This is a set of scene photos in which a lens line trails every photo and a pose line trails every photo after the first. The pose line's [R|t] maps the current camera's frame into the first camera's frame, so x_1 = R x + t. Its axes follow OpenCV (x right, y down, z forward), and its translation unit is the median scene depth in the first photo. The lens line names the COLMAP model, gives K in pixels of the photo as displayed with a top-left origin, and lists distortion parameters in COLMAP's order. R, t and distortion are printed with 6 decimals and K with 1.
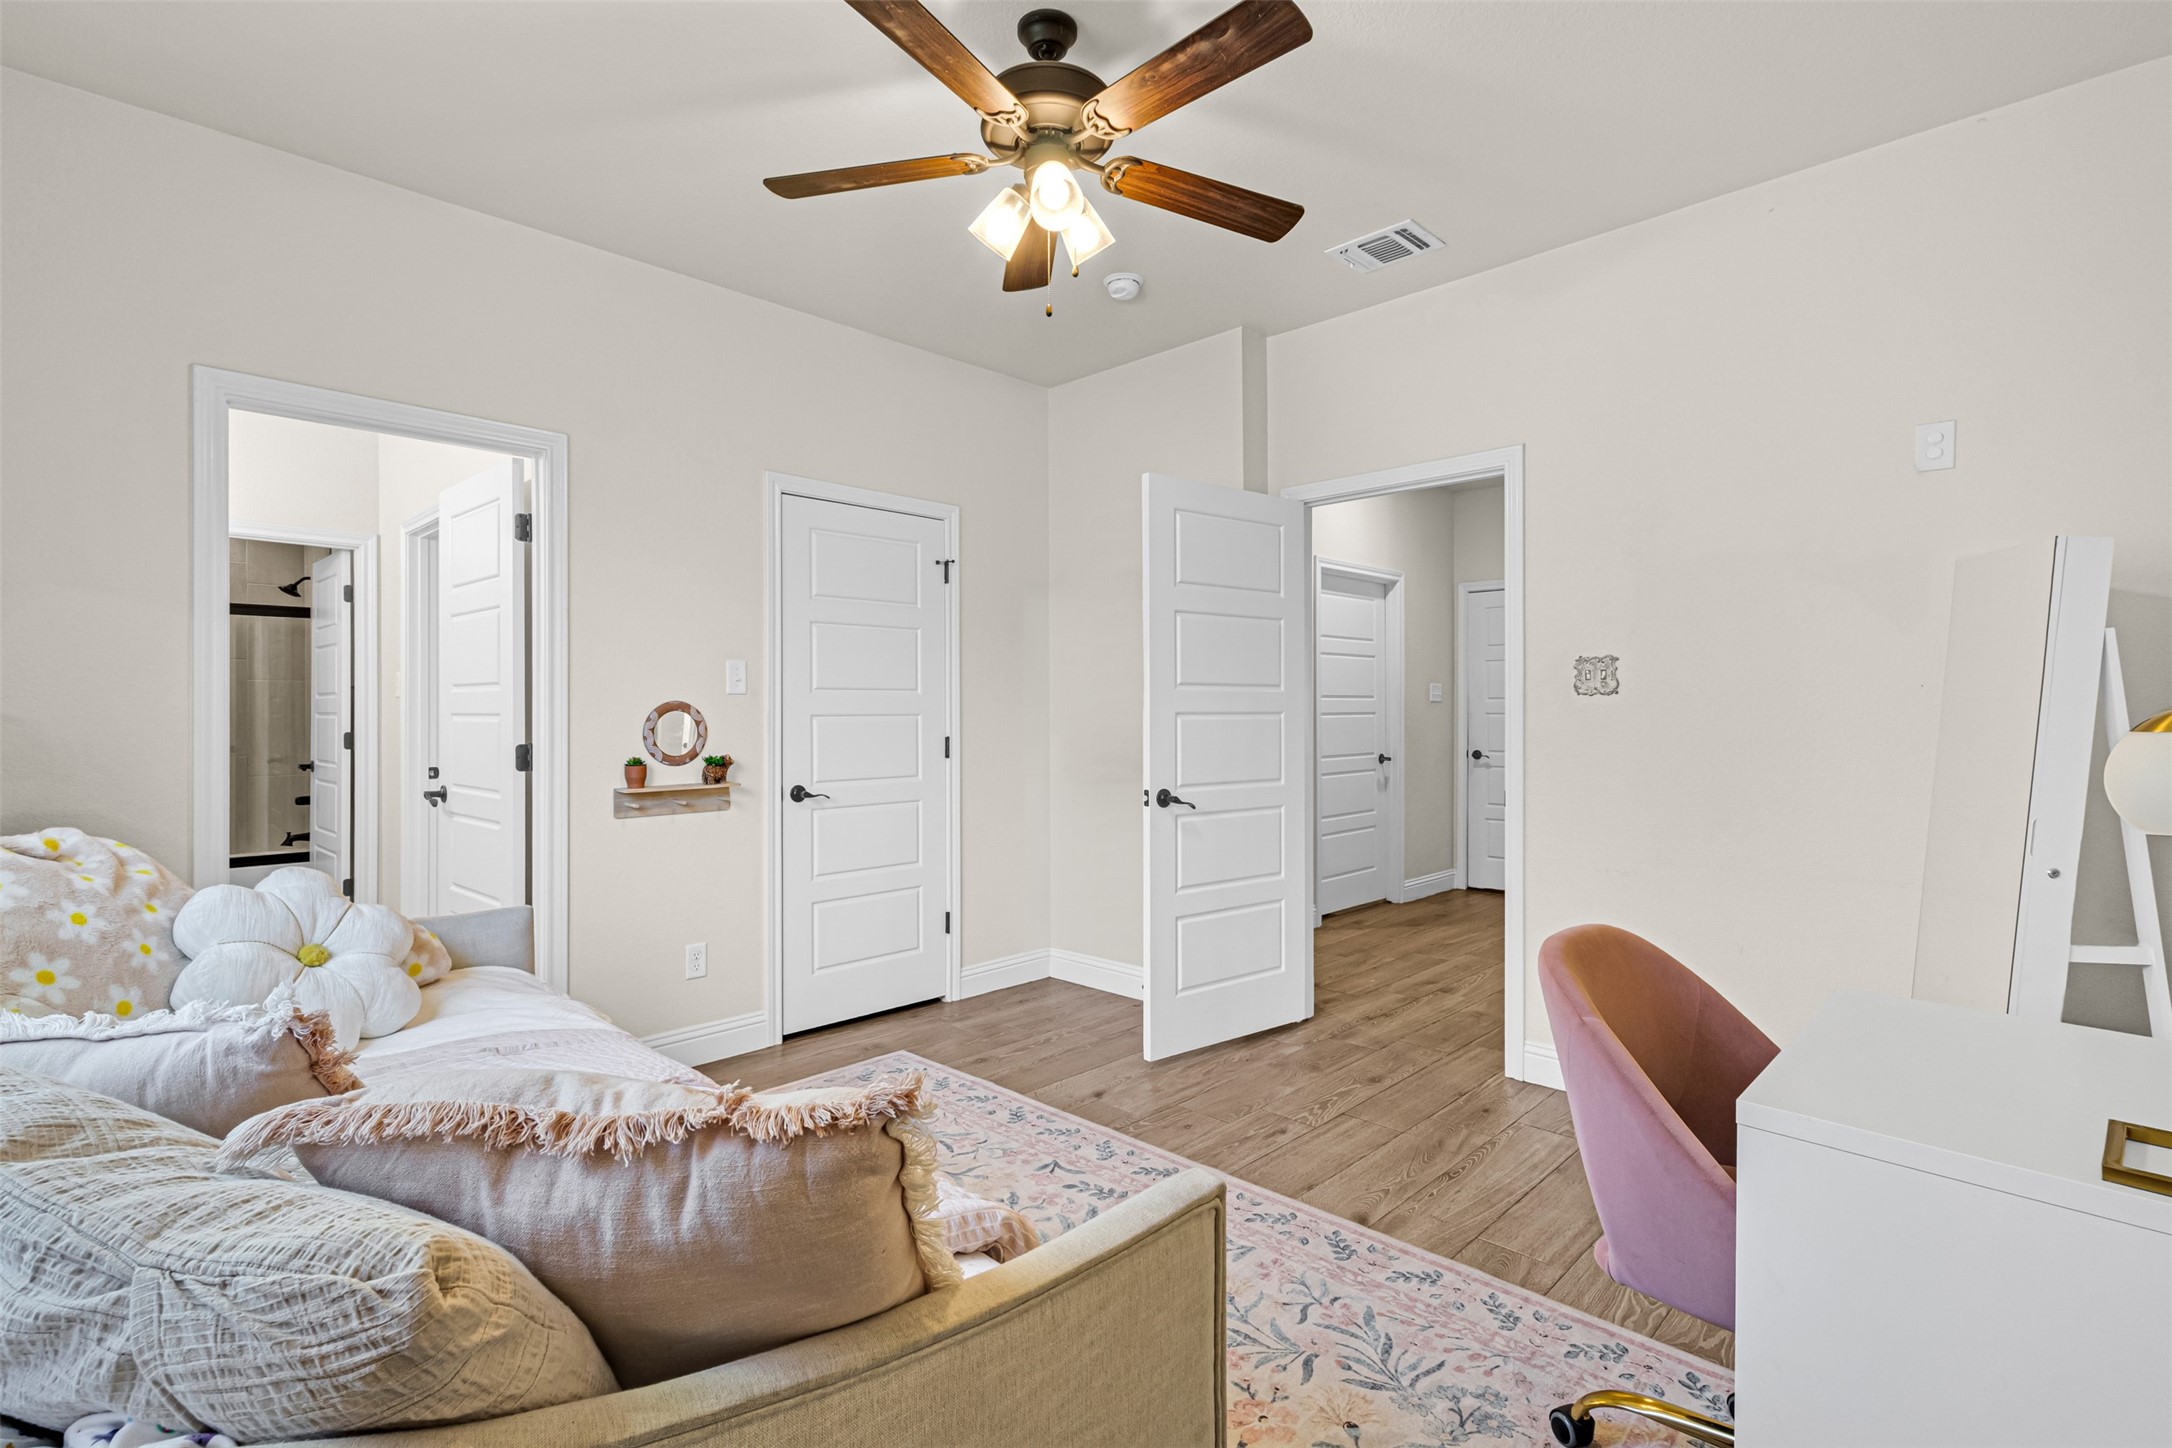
lens RADIAL K [[1007.9, 0, 1075.7], [0, 1007.9, 741.4], [0, 0, 1]] dist [0.004300, -0.000423]
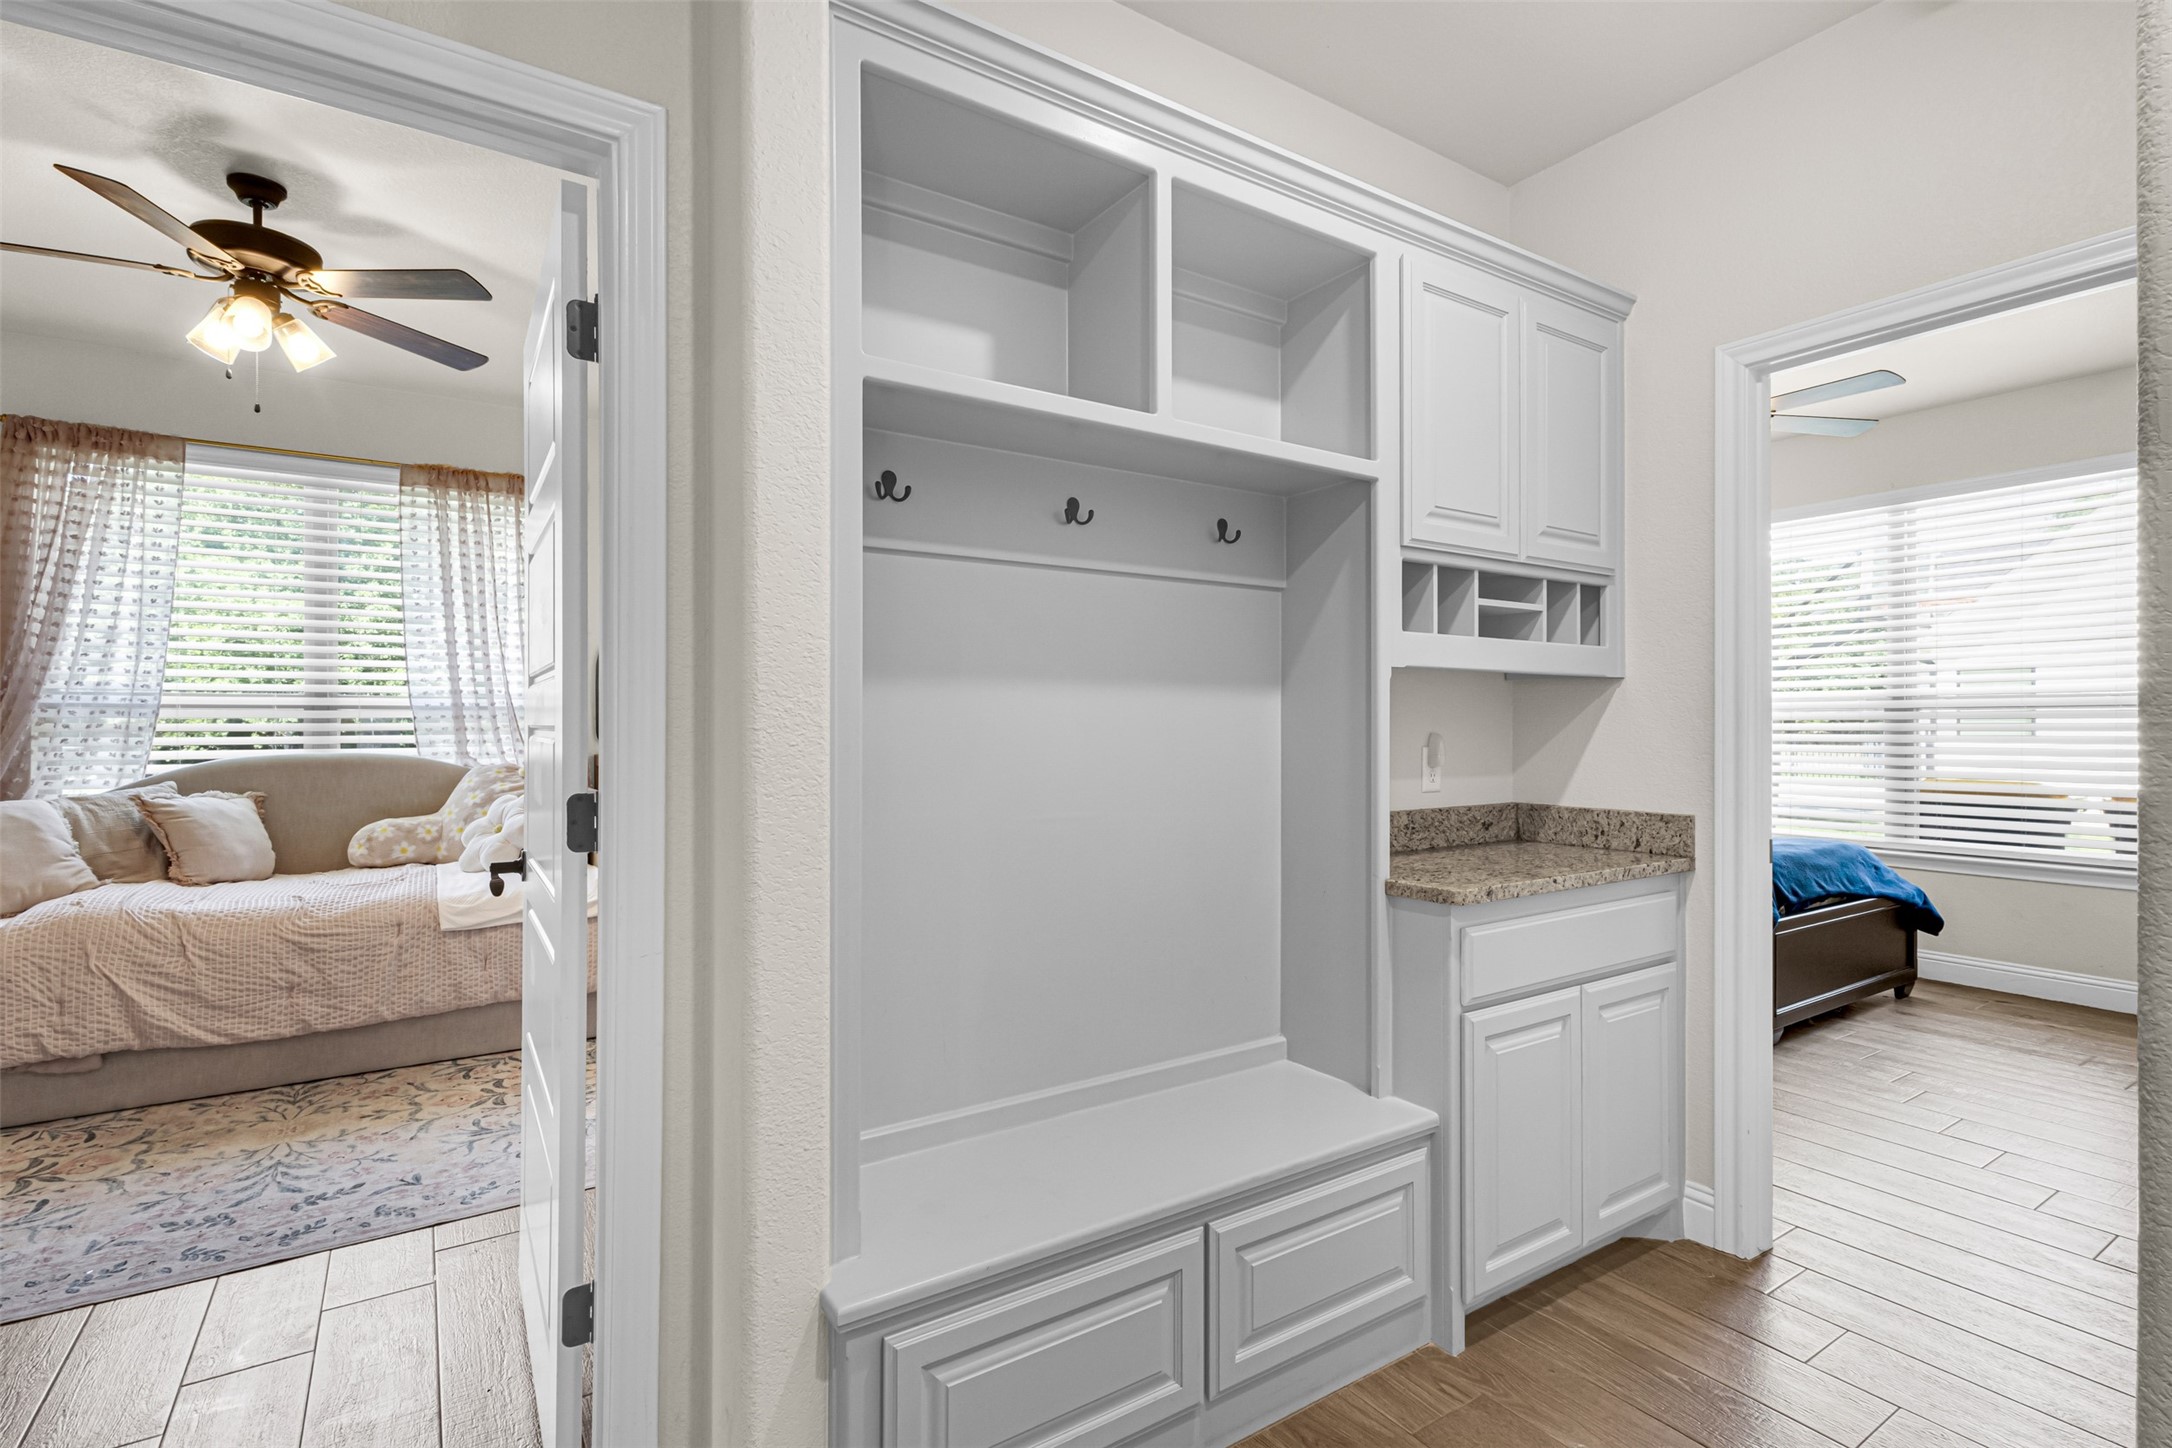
lens RADIAL K [[1020.3, 0, 1079.3], [0, 1020.3, 727.7], [0, 0, 1]] dist [0.011188, -0.004171]
pose [[-0.215563, 0.000620, -0.976490, 0.615507], [-0.029624, 0.999535, 0.007174, -0.037626], [0.976040, 0.030474, -0.215444, 1.388573]]
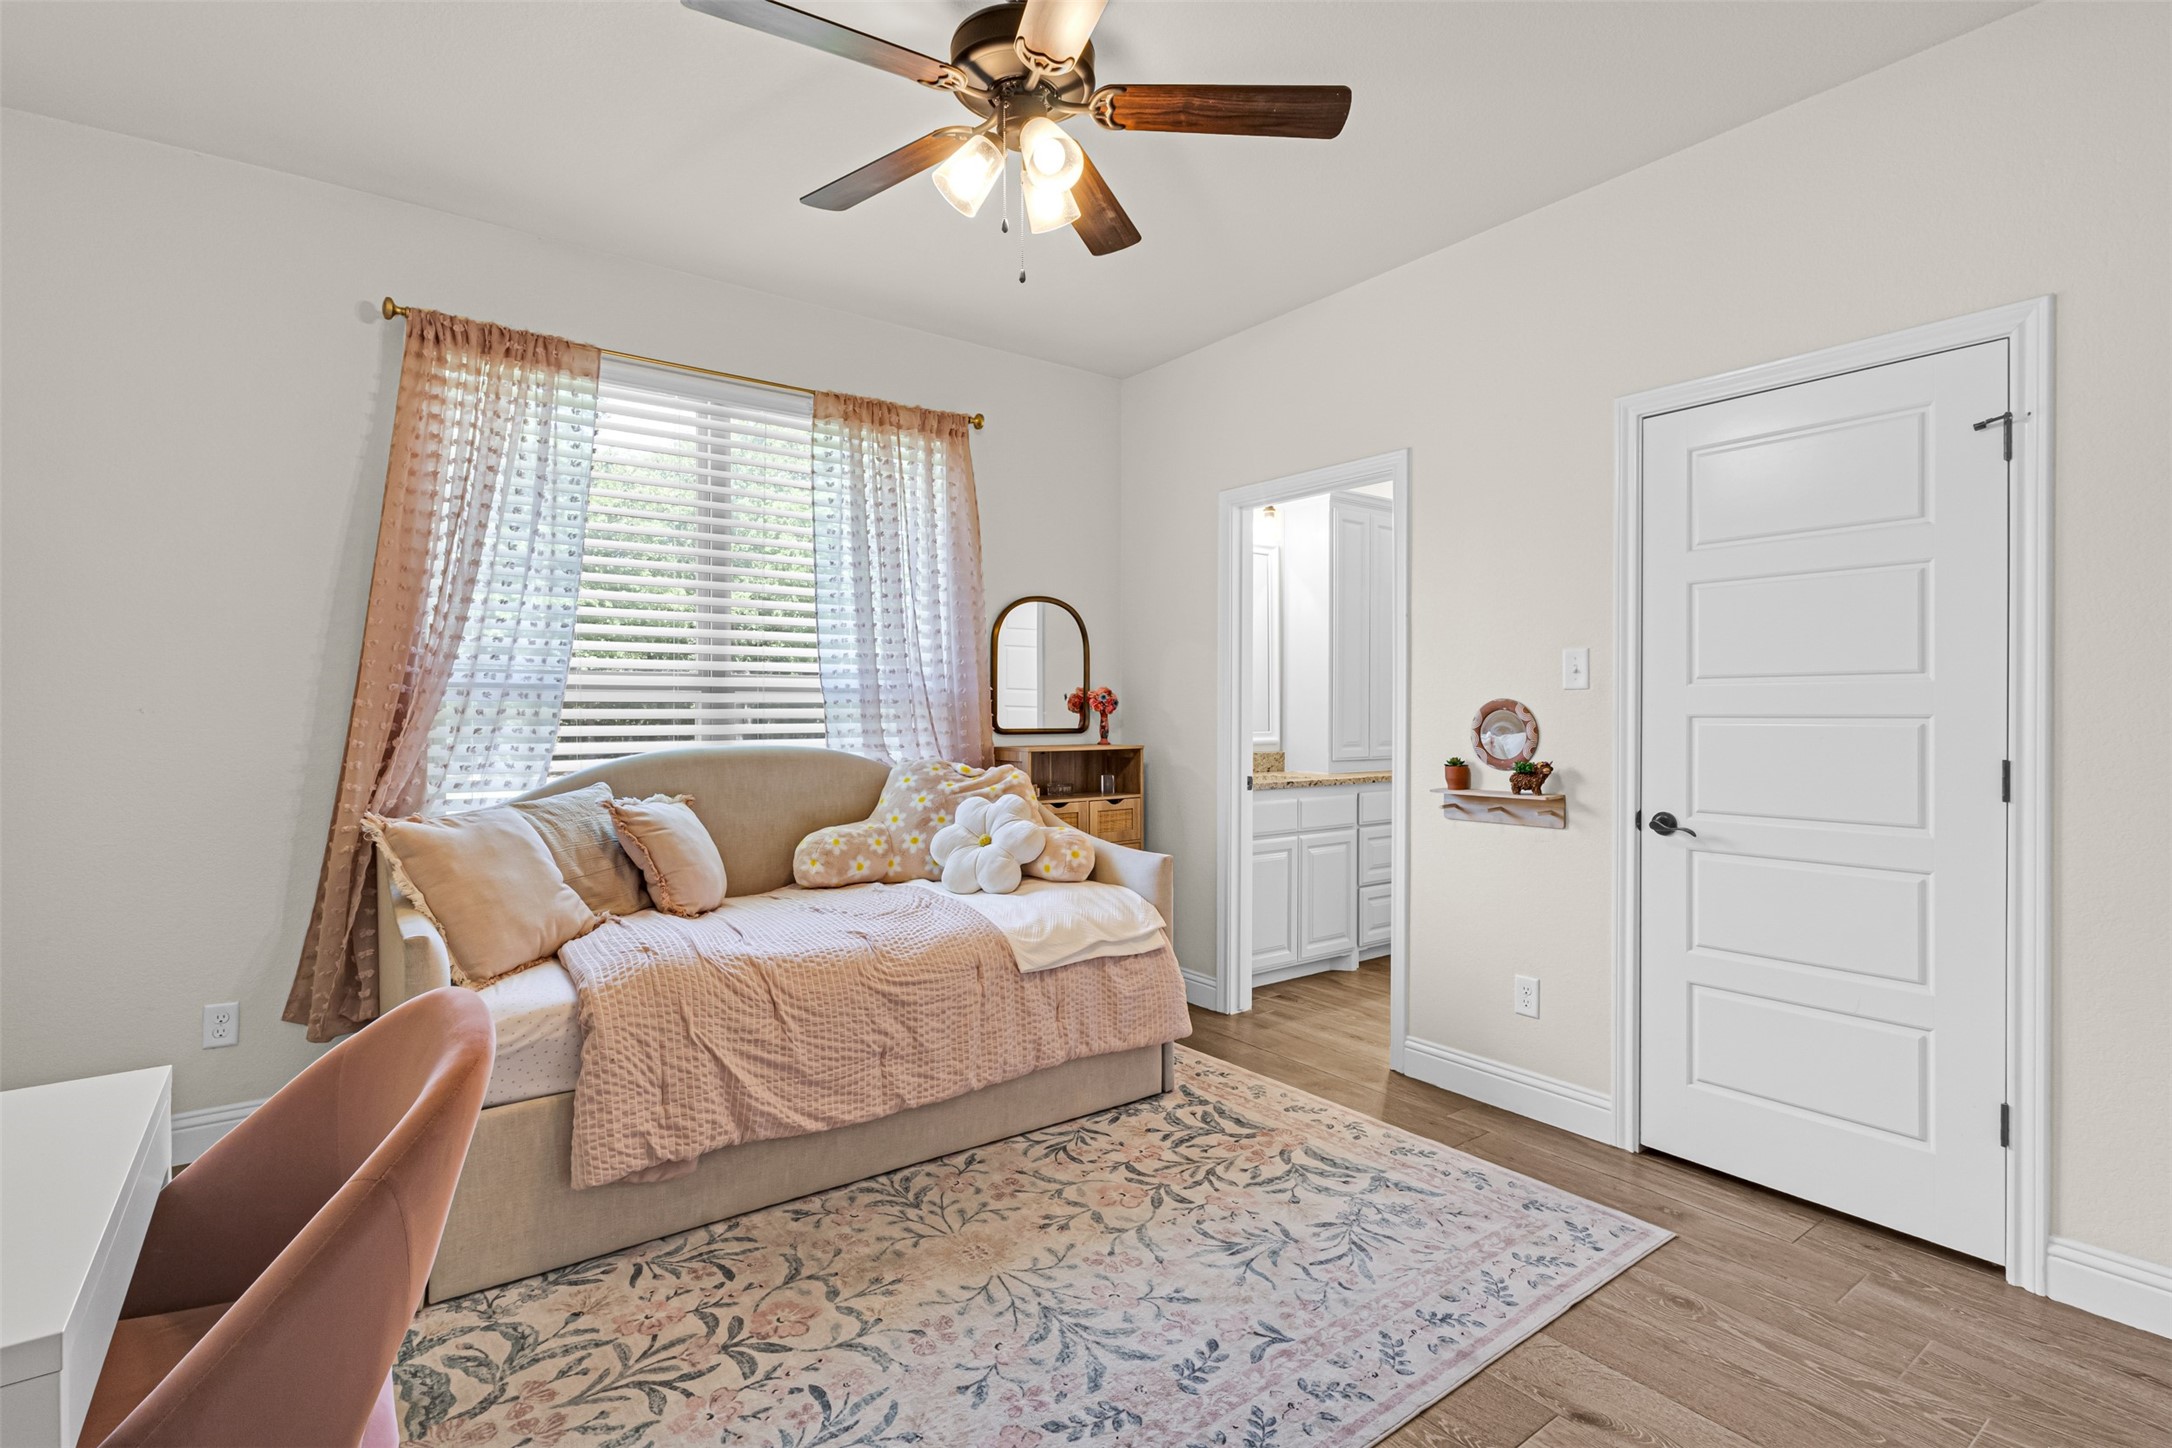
lens RADIAL K [[1033.1, 0, 1074.4], [0, 1033.1, 718.2], [0, 0, 1]] dist [0.003731, 0.003023]
pose [[-0.156578, 0.003479, -0.987660, 0.550575], [-0.031907, 0.999454, 0.008579, -0.017538], [0.987150, 0.032857, -0.156381, 0.724223]]
